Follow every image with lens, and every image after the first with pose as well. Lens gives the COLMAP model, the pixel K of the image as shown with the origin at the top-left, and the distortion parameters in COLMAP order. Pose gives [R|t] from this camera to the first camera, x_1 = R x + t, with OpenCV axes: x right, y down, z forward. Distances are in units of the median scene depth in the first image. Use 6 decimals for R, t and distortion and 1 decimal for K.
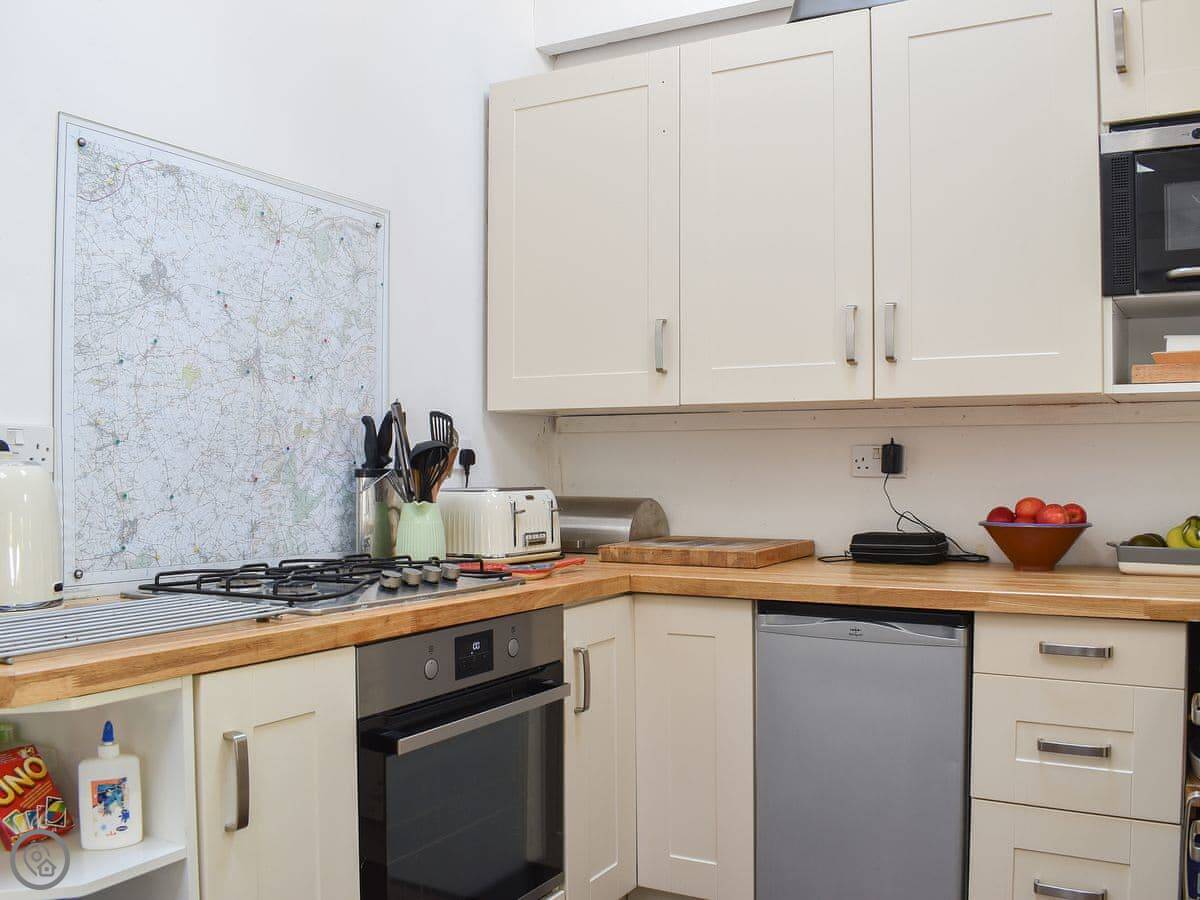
lens RADIAL K [[972.4, 0, 633.1], [0, 972.4, 465.9], [0, 0, 1]] dist [-0.096714, 0.015480]
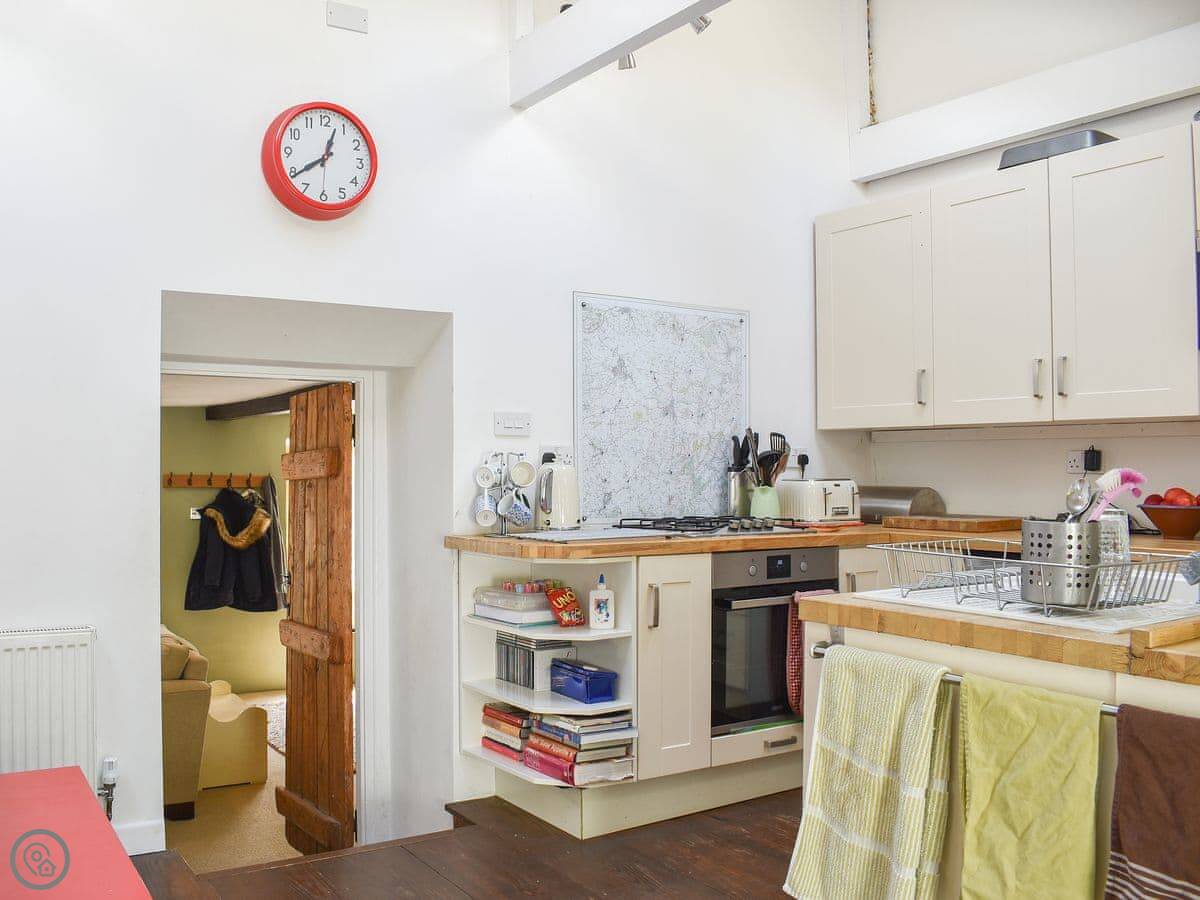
lens RADIAL K [[1119.7, 0, 600.5], [0, 1119.7, 458.1], [0, 0, 1]] dist [-0.058237, 0.000936]
pose [[0.890136, -0.002429, -0.455688, 0.442680], [-0.000478, 0.999980, -0.006264, 0.000115], [0.455694, 0.005794, 0.890117, -0.927553]]
